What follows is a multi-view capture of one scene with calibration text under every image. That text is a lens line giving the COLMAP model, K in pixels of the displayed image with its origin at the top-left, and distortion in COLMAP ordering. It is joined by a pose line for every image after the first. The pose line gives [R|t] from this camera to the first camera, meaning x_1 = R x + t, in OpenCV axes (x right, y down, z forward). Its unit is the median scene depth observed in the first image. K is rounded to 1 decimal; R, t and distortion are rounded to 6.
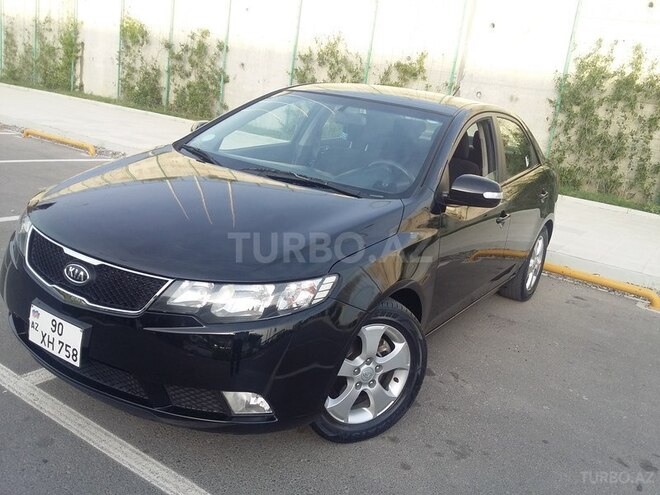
lens RADIAL K [[615.2, 0, 330.0], [0, 615.2, 247.5], [0, 0, 1]] dist [-0.004437, -0.009395]
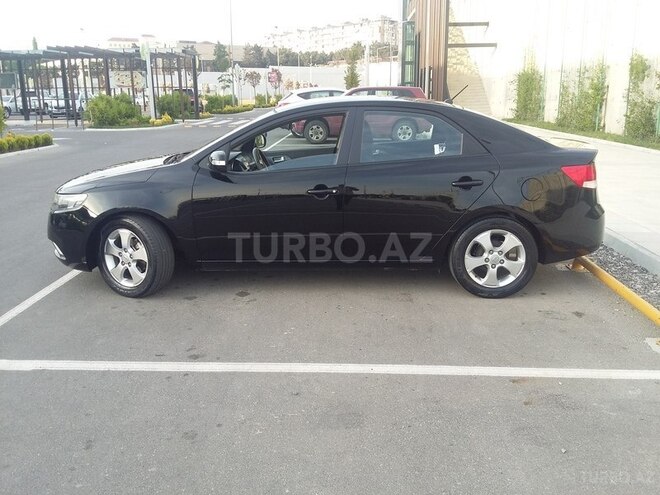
lens RADIAL K [[606.0, 0, 330.0], [0, 606.0, 247.5], [0, 0, 1]] dist [0.006464, 0.001728]
pose [[0.525297, 0.079727, -0.847176, 0.292572], [-0.145772, 0.989315, 0.002717, 0.012407], [0.838340, 0.122067, 0.531306, 0.083564]]
